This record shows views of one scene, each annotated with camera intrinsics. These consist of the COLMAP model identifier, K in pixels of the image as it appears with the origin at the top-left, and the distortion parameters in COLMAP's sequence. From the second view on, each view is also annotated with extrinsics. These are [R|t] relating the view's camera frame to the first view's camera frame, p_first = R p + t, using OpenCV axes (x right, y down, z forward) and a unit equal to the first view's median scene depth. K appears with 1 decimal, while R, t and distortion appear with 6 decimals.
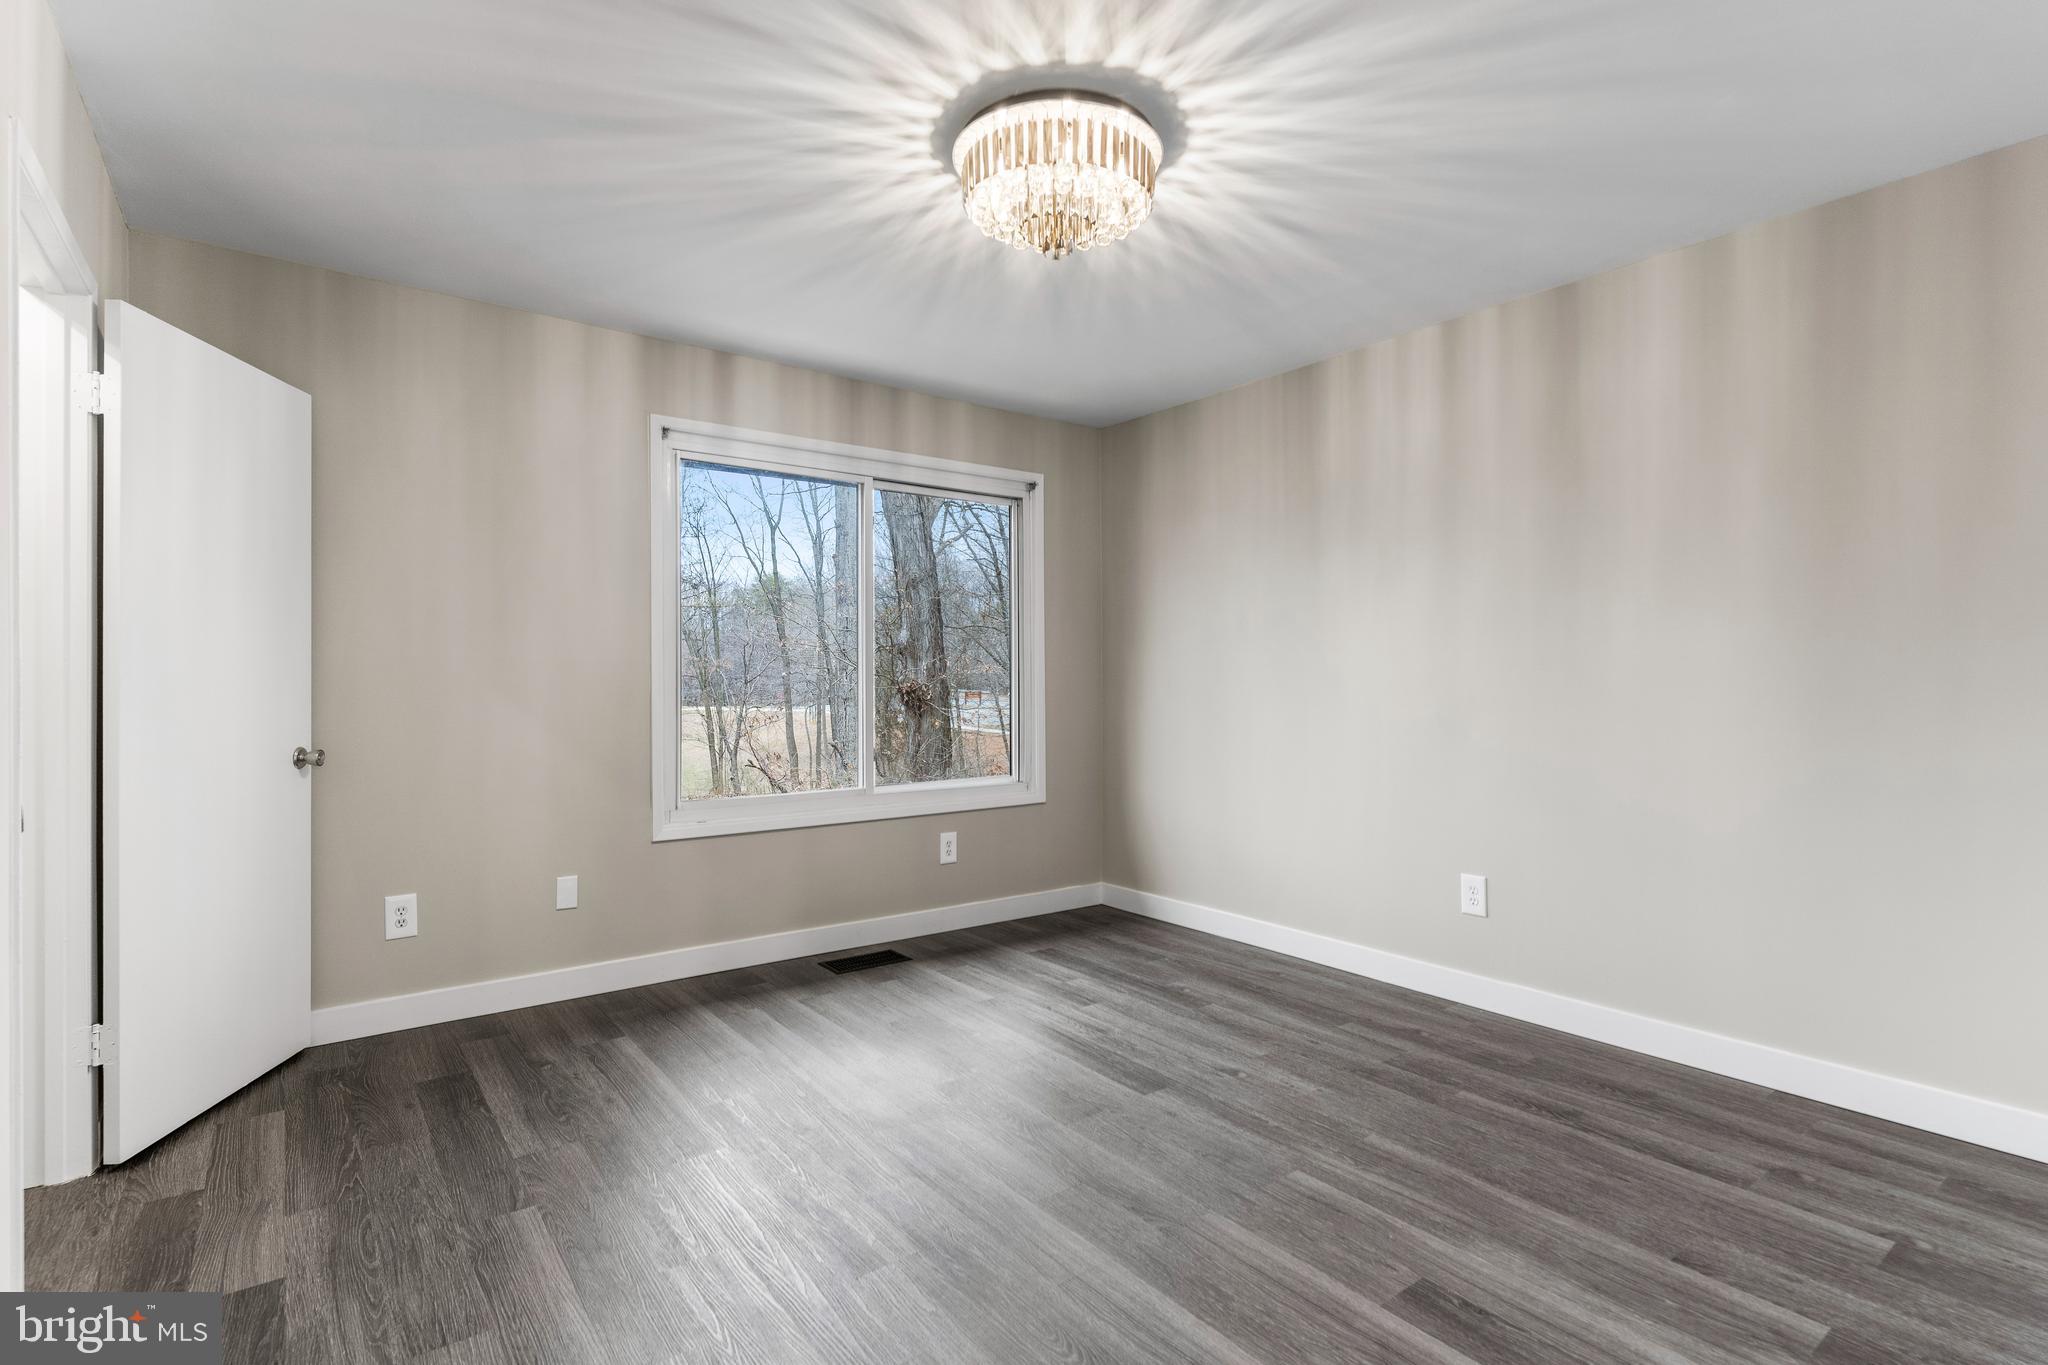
lens RADIAL K [[986.4, 0, 1012.7], [0, 986.4, 678.4], [0, 0, 1]] dist [0.003637, 0.000412]
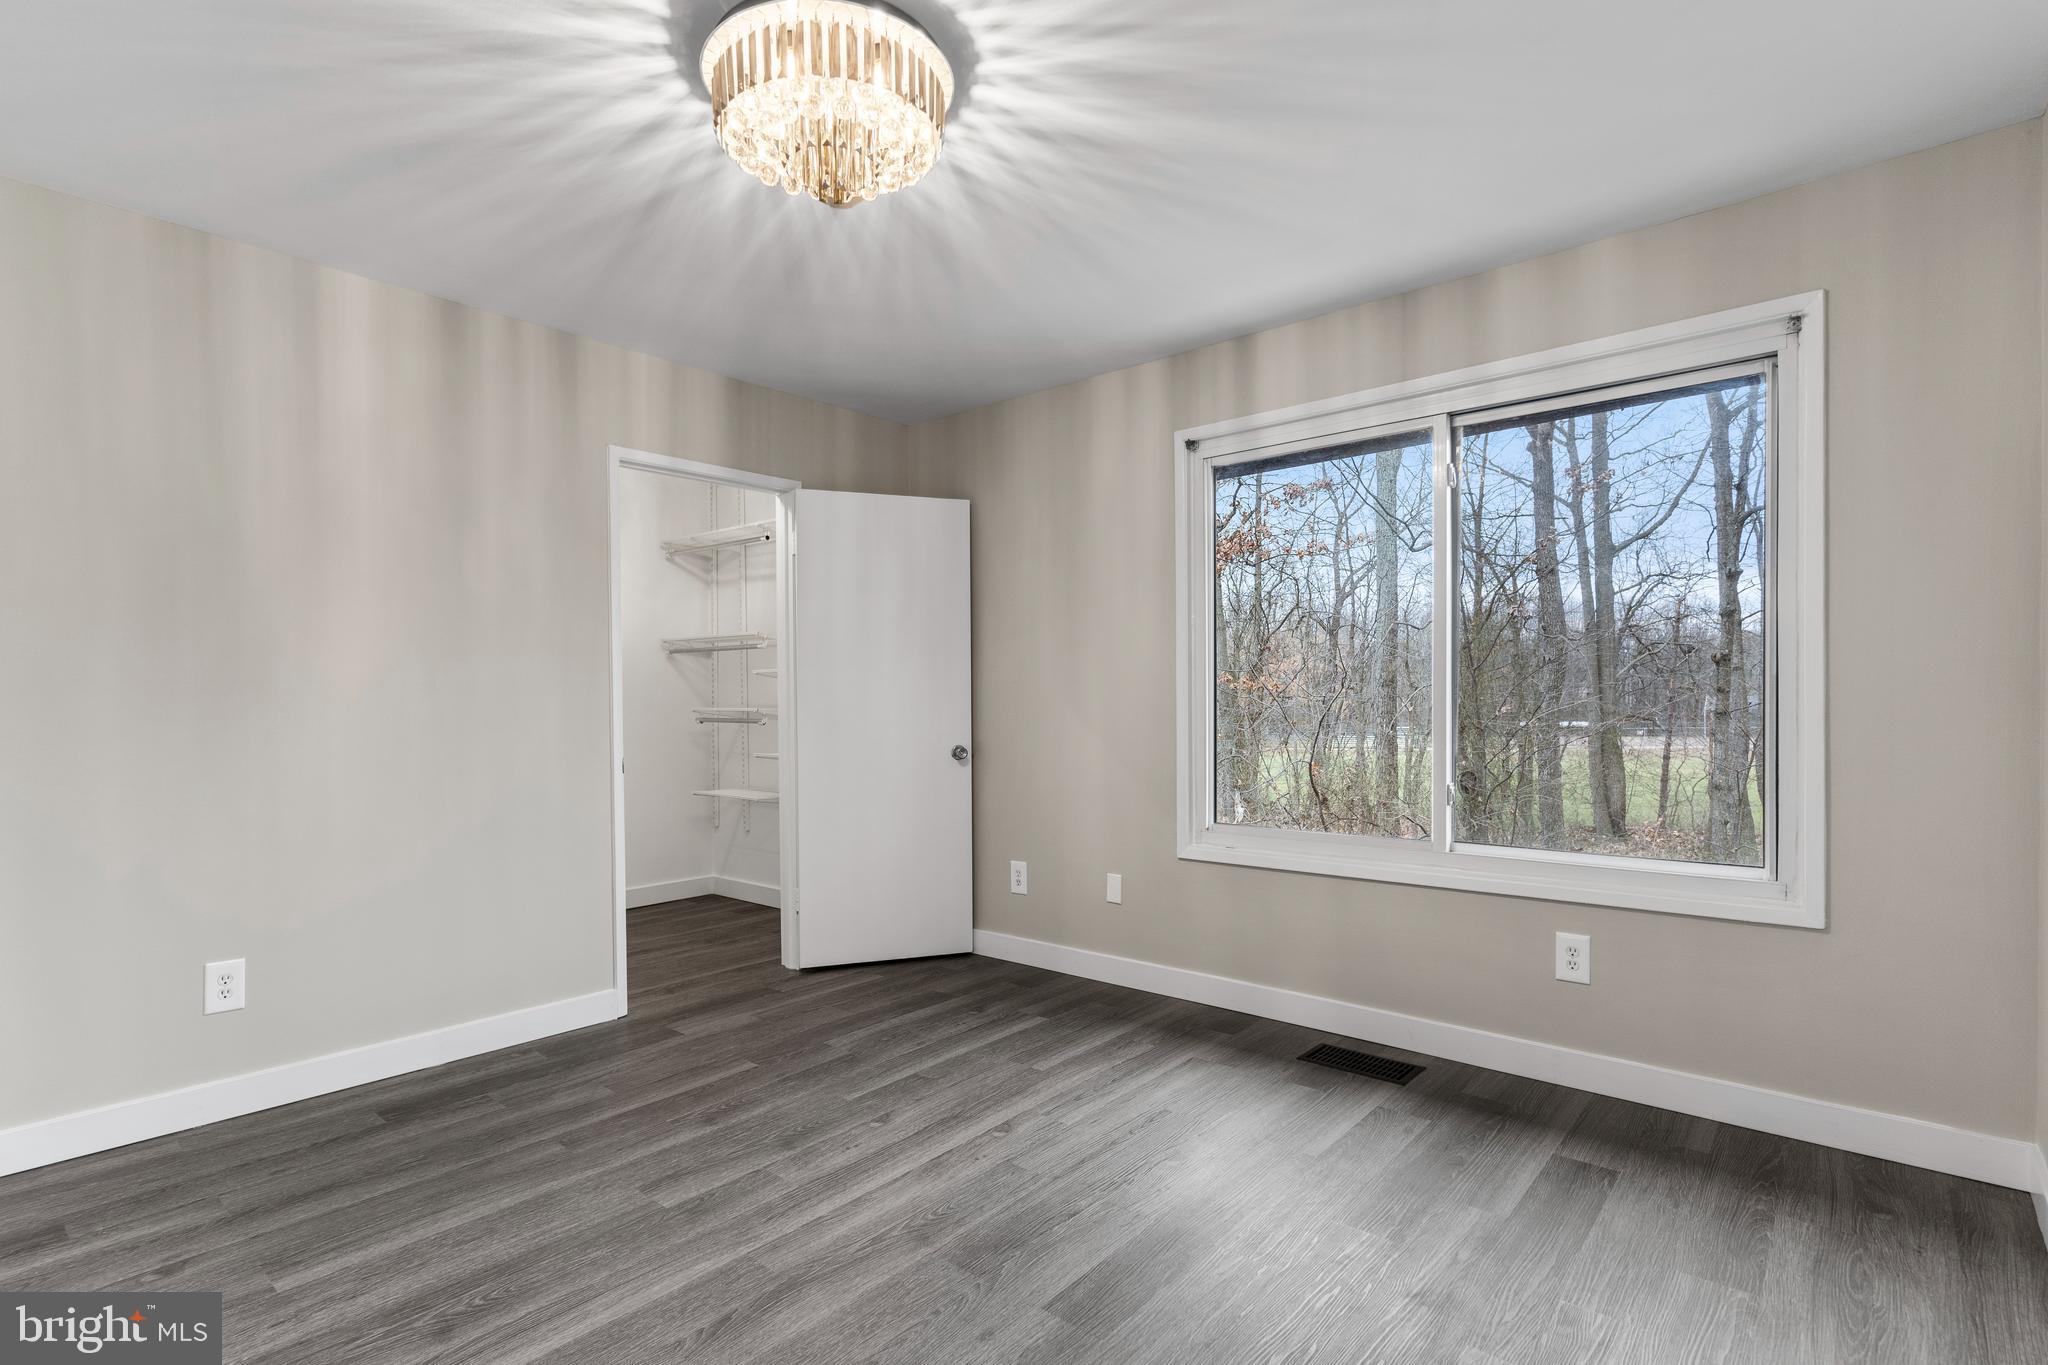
lens RADIAL K [[986.4, 0, 995.9], [0, 986.4, 715.4], [0, 0, 1]] dist [0.003637, 0.000412]
pose [[0.207133, 0.016368, -0.978176, 0.589405], [0.012161, 0.999740, 0.019304, -0.001868], [0.978237, -0.015894, 0.206880, 0.622033]]
